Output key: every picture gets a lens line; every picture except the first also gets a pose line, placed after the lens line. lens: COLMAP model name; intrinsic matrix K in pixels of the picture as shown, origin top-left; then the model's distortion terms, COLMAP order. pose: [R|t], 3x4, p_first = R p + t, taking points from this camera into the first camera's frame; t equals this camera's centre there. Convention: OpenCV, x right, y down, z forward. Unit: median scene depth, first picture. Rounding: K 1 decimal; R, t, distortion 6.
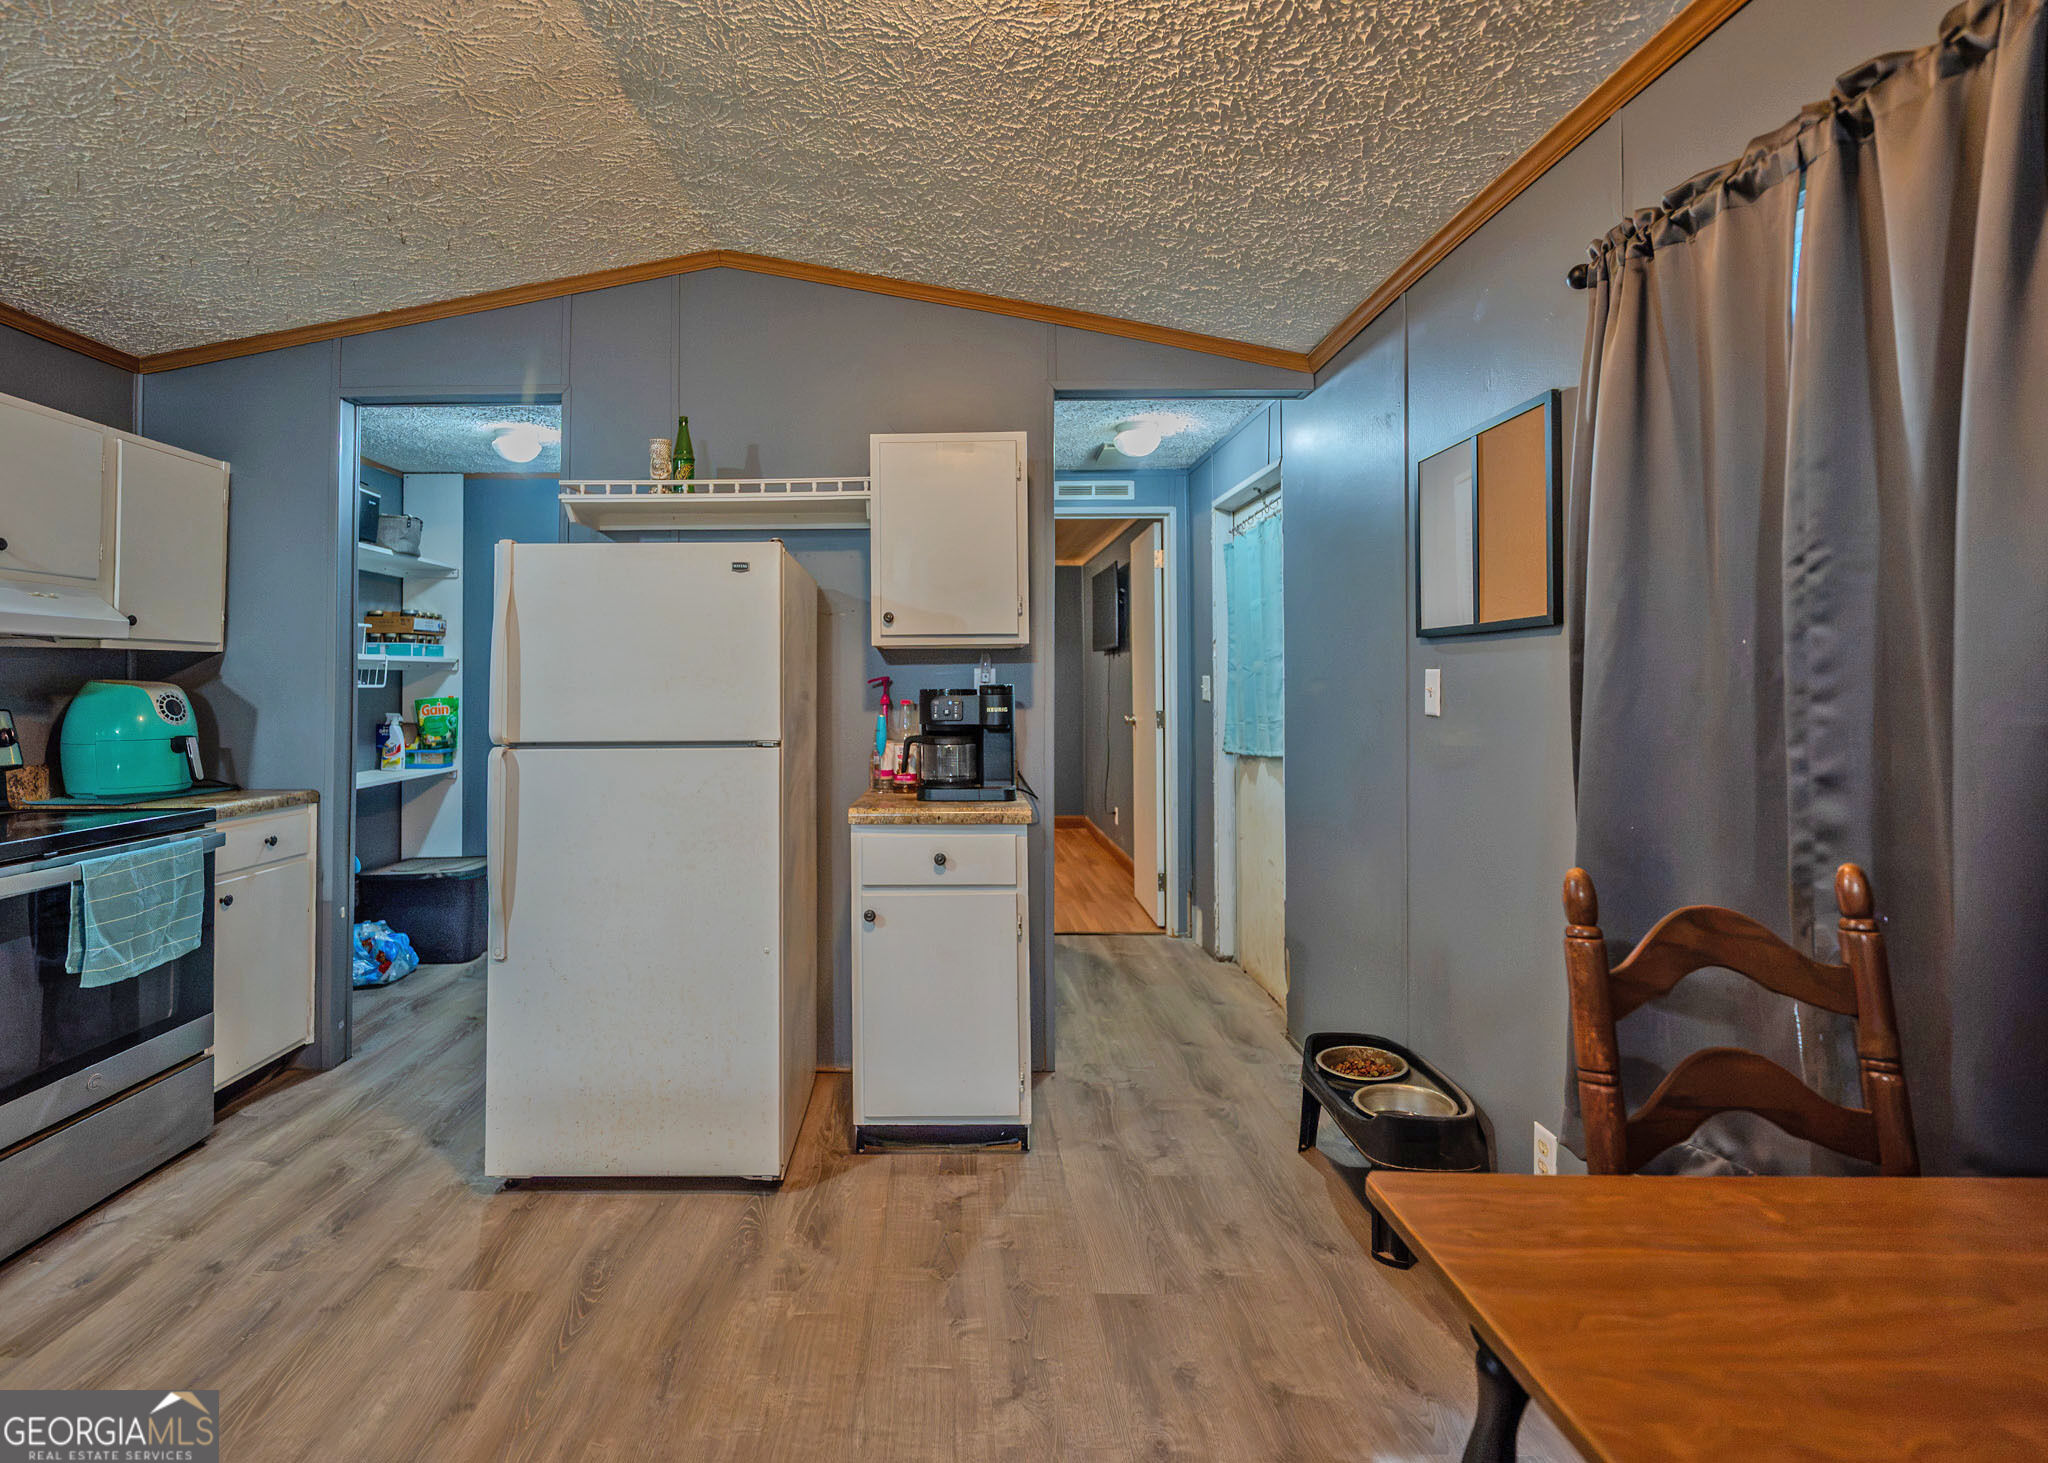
lens RADIAL K [[875.7, 0, 950.9], [0, 875.7, 666.8], [0, 0, 1]] dist [-0.002043, 0.000492]
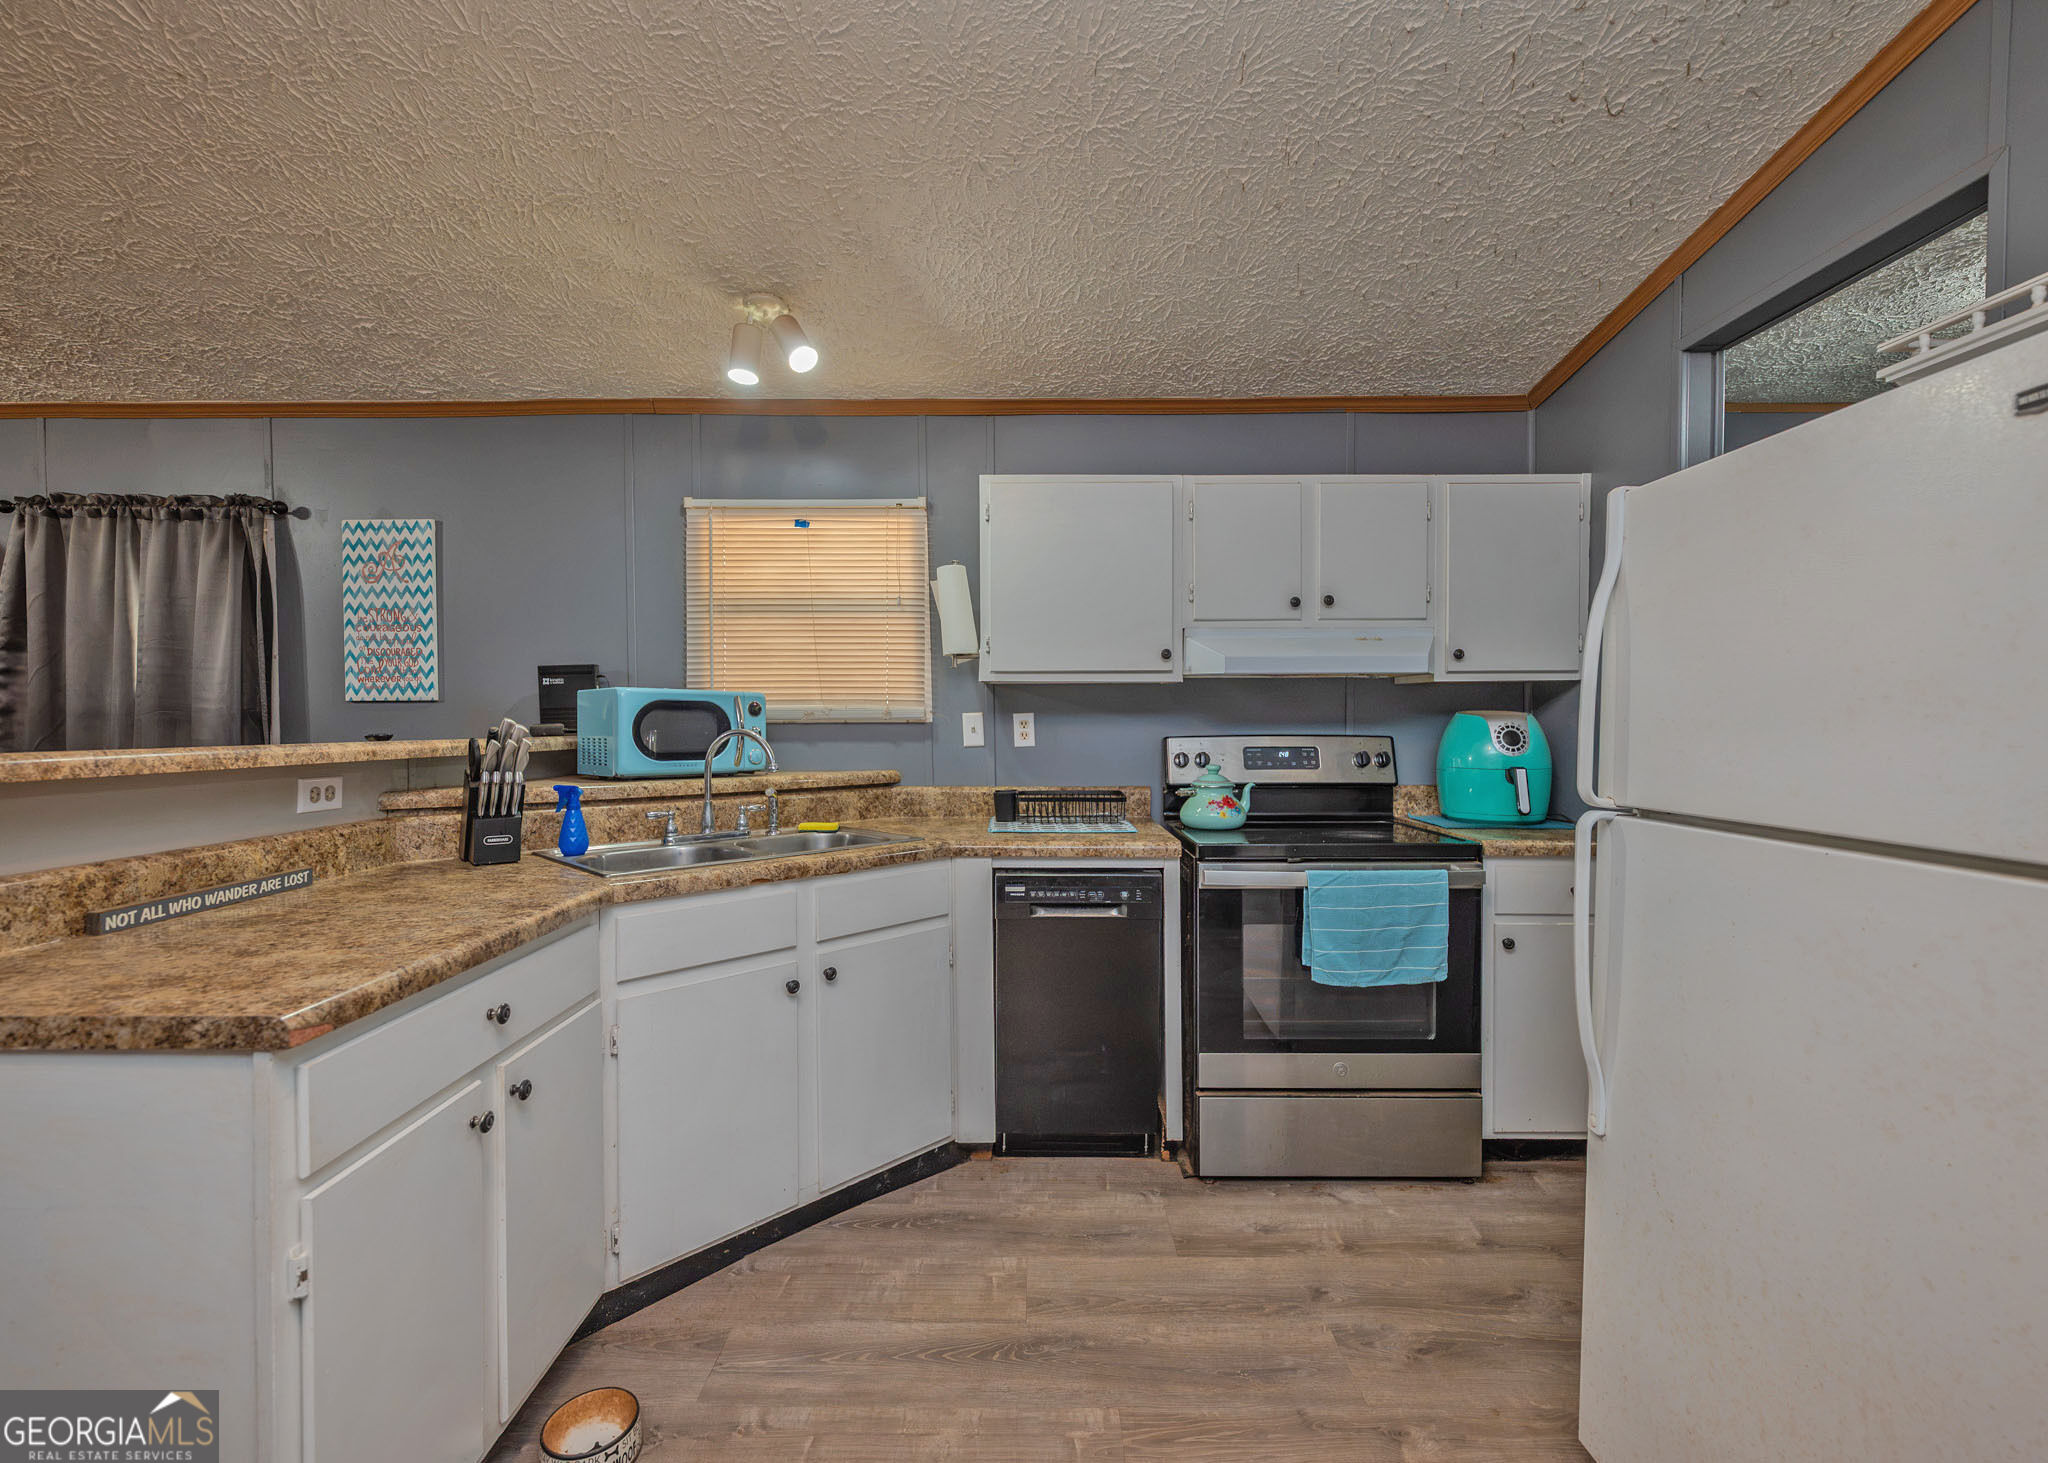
lens RADIAL K [[875.7, 0, 1027.2], [0, 875.7, 732.0], [0, 0, 1]] dist [-0.002043, 0.000492]
pose [[0.021770, 0.016266, -0.999631, 0.081719], [0.019709, 0.999666, 0.016695, 0.010303], [0.999569, -0.020065, 0.021443, 0.370186]]
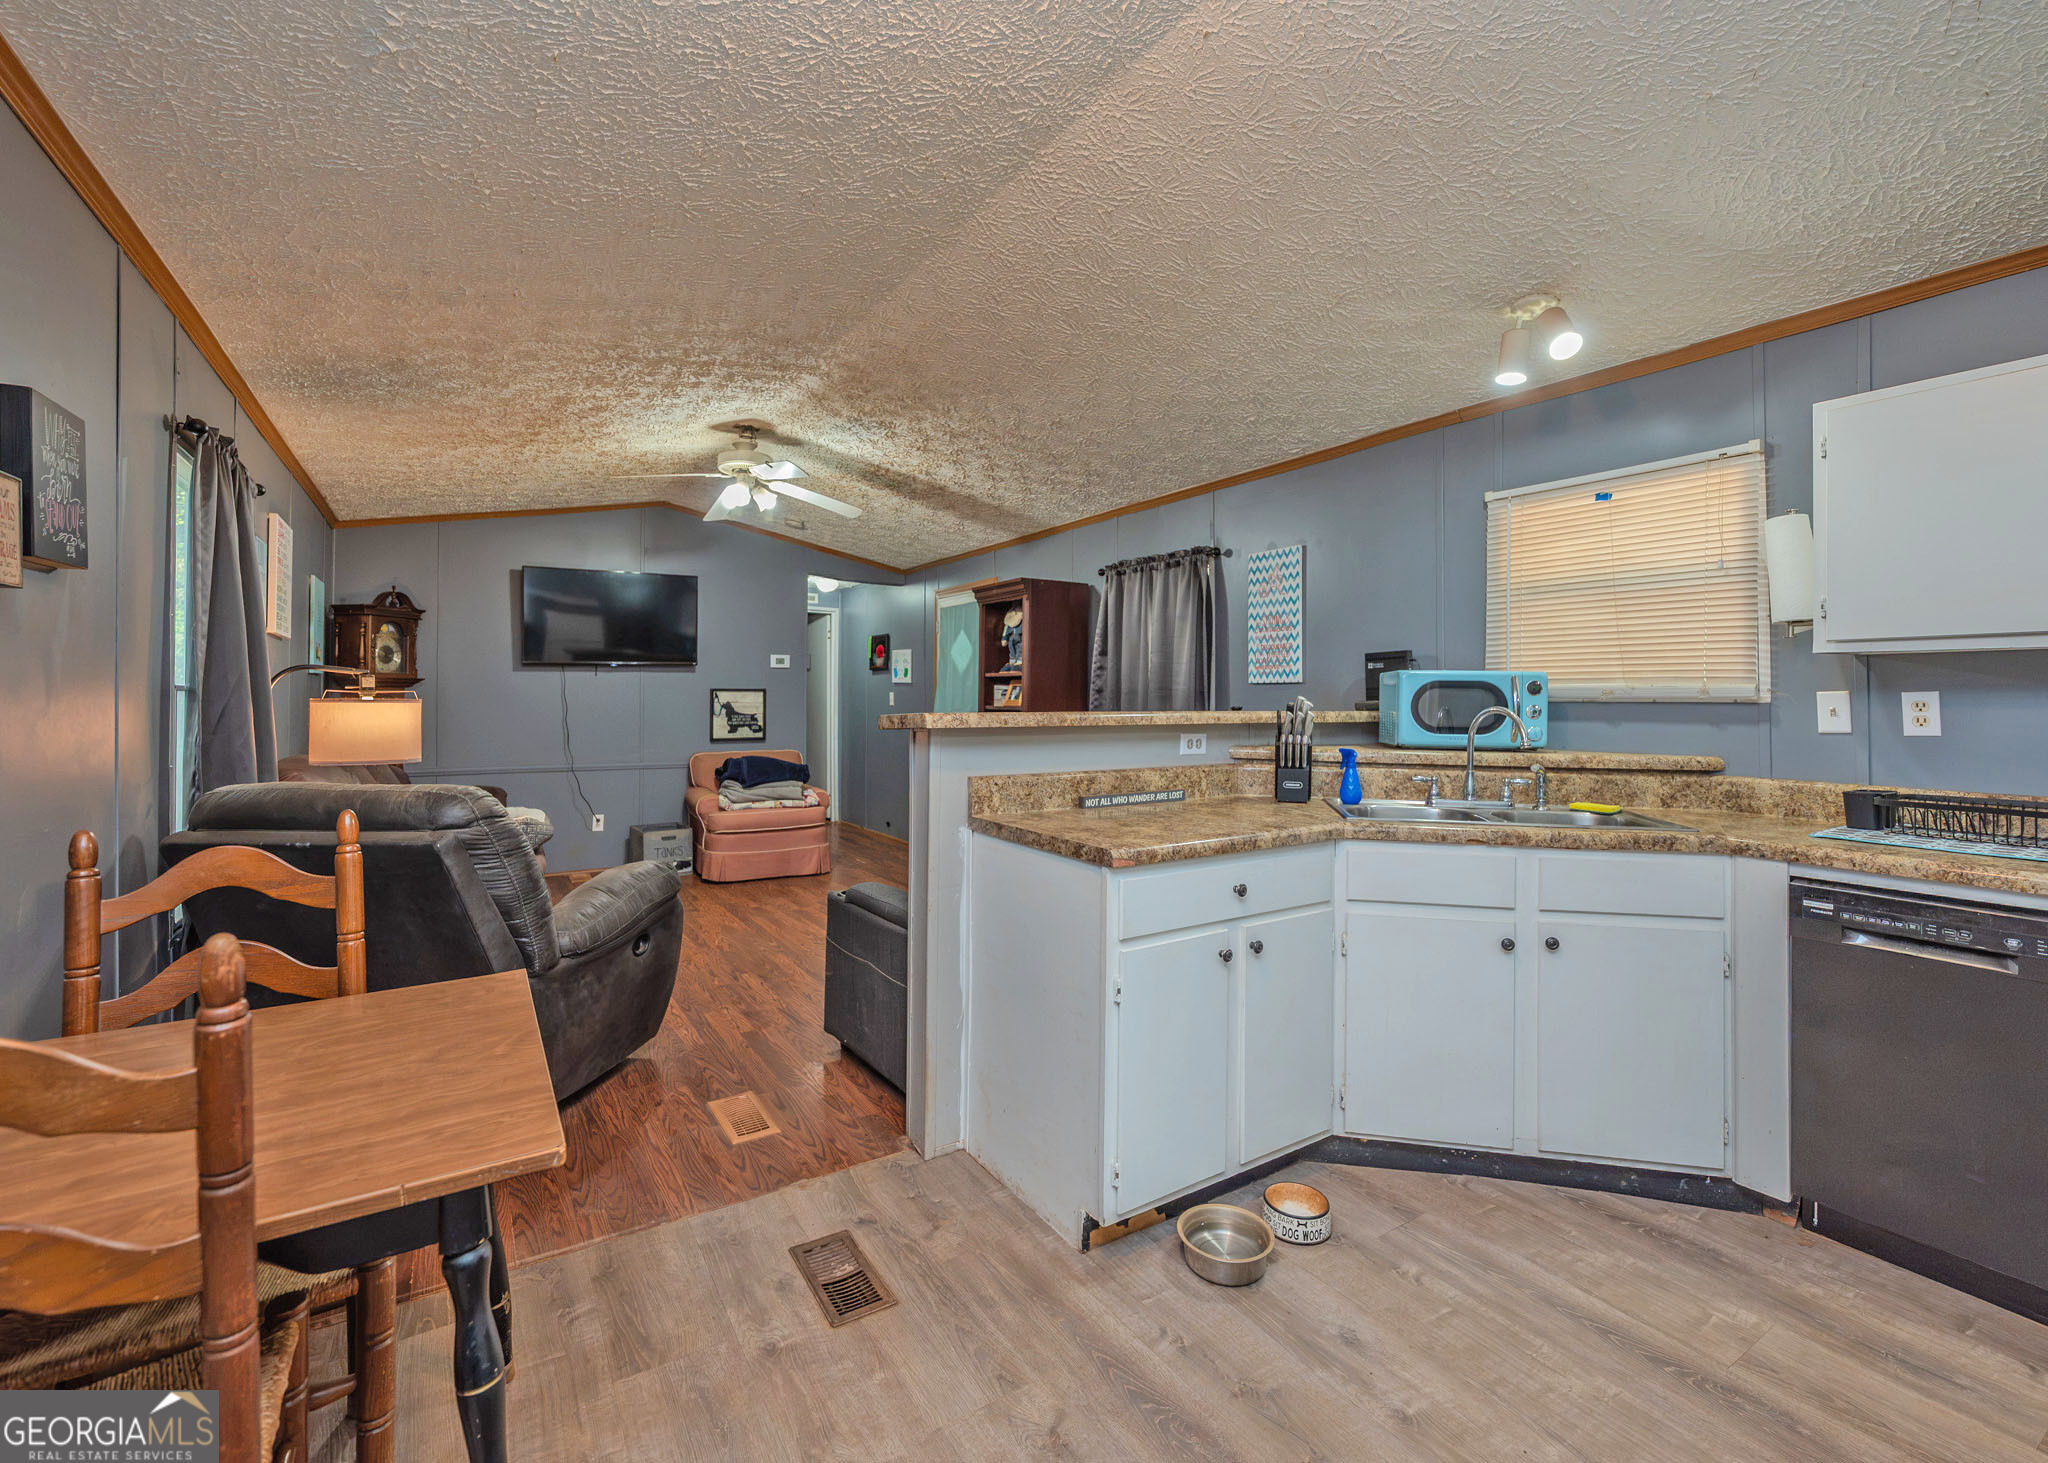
lens RADIAL K [[875.7, 0, 991.8], [0, 875.7, 695.6], [0, 0, 1]] dist [-0.002043, 0.000492]
pose [[-0.847783, -0.001736, -0.530340, 0.116002], [0.007263, 0.999863, -0.014884, 0.011933], [0.530293, -0.016471, -0.847654, 0.467736]]
